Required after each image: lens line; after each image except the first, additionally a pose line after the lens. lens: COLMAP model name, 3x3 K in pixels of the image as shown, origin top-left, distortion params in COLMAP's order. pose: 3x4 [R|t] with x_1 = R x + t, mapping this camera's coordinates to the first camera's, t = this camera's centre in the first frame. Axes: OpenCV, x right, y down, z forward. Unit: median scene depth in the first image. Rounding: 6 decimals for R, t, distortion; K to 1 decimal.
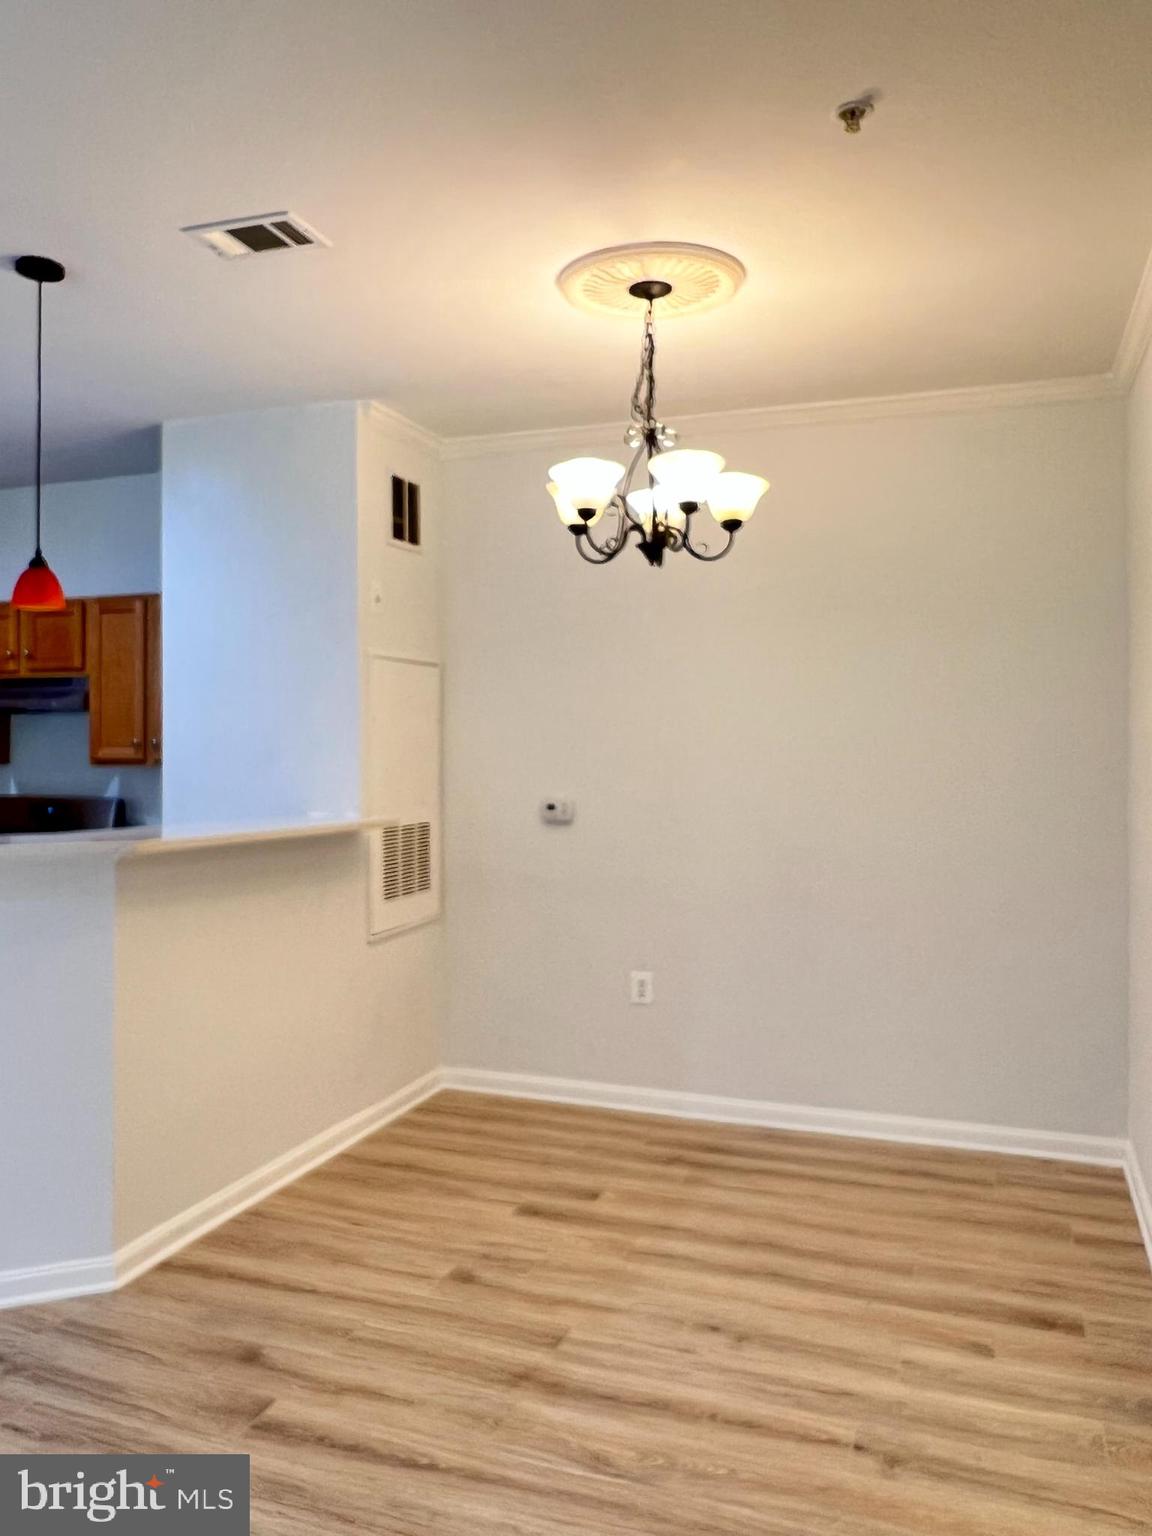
lens RADIAL K [[1148.0, 0, 560.2], [0, 1148.0, 764.9], [0, 0, 1]] dist [0.018127, -0.024402]
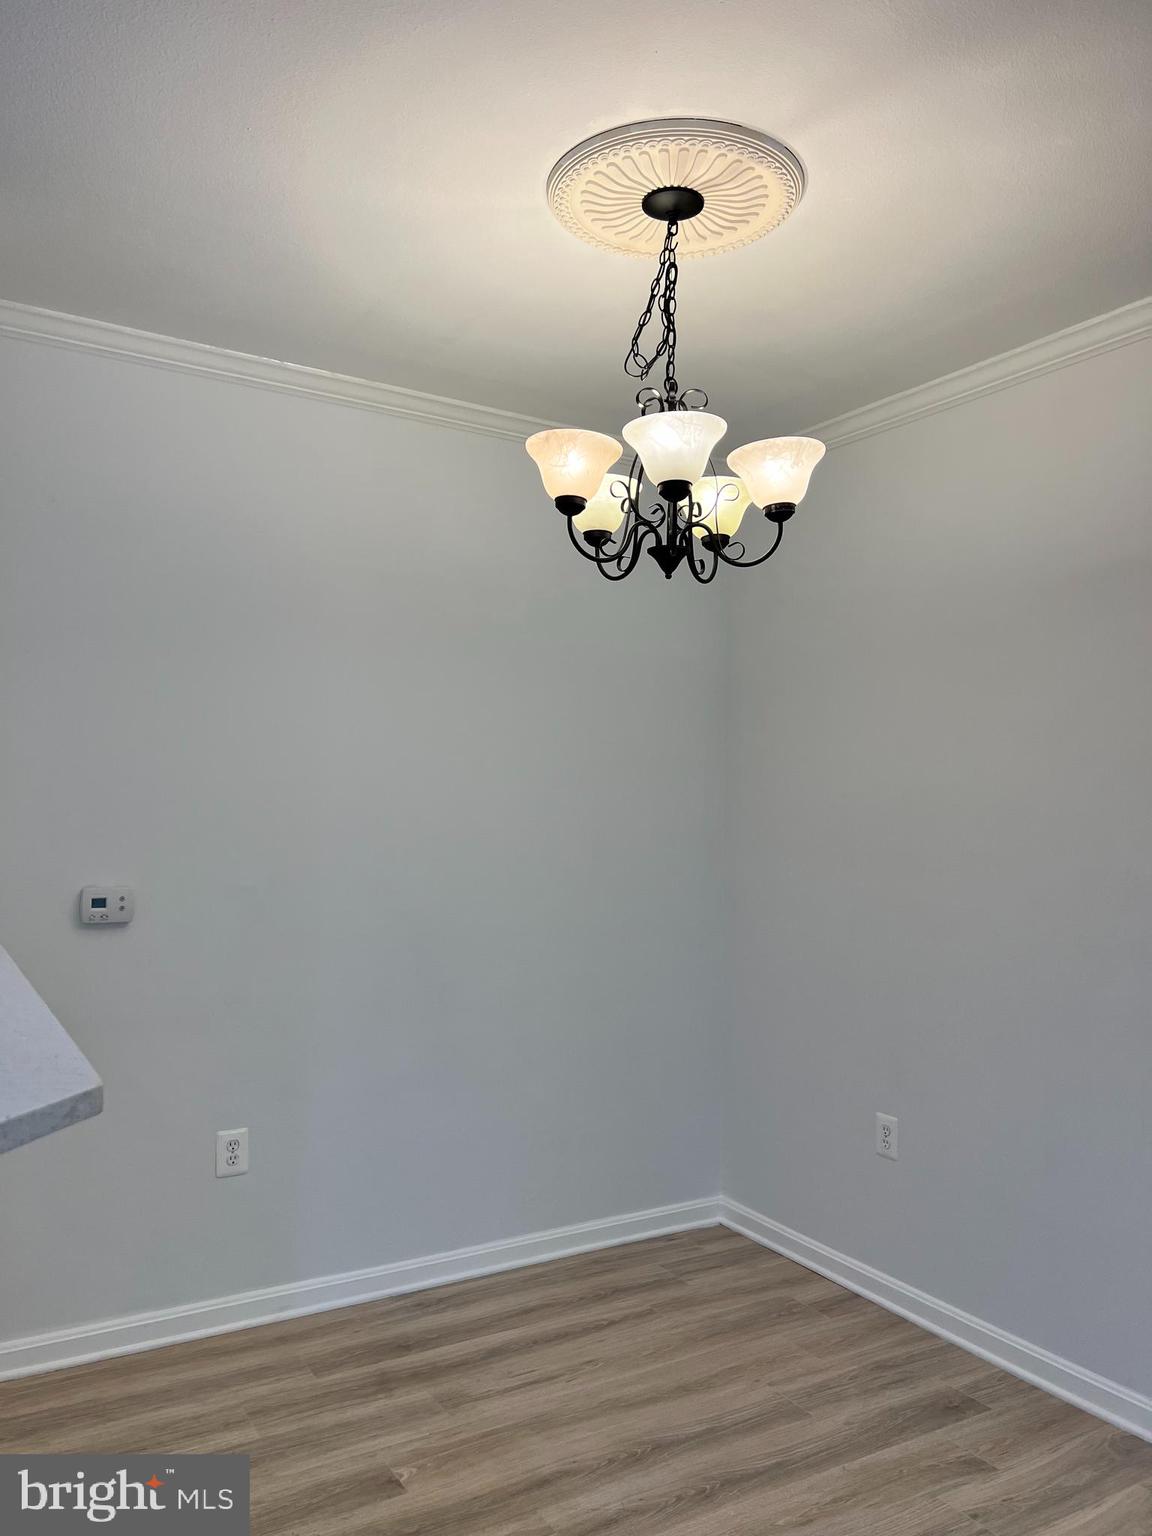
lens RADIAL K [[1148.0, 0, 571.9], [0, 1148.0, 772.8], [0, 0, 1]] dist [0.018127, -0.024402]
pose [[0.639035, 0.027117, 0.768699, -0.448002], [-0.000996, 0.999407, -0.034427, -0.019384], [-0.769177, 0.021234, 0.638683, 0.490768]]
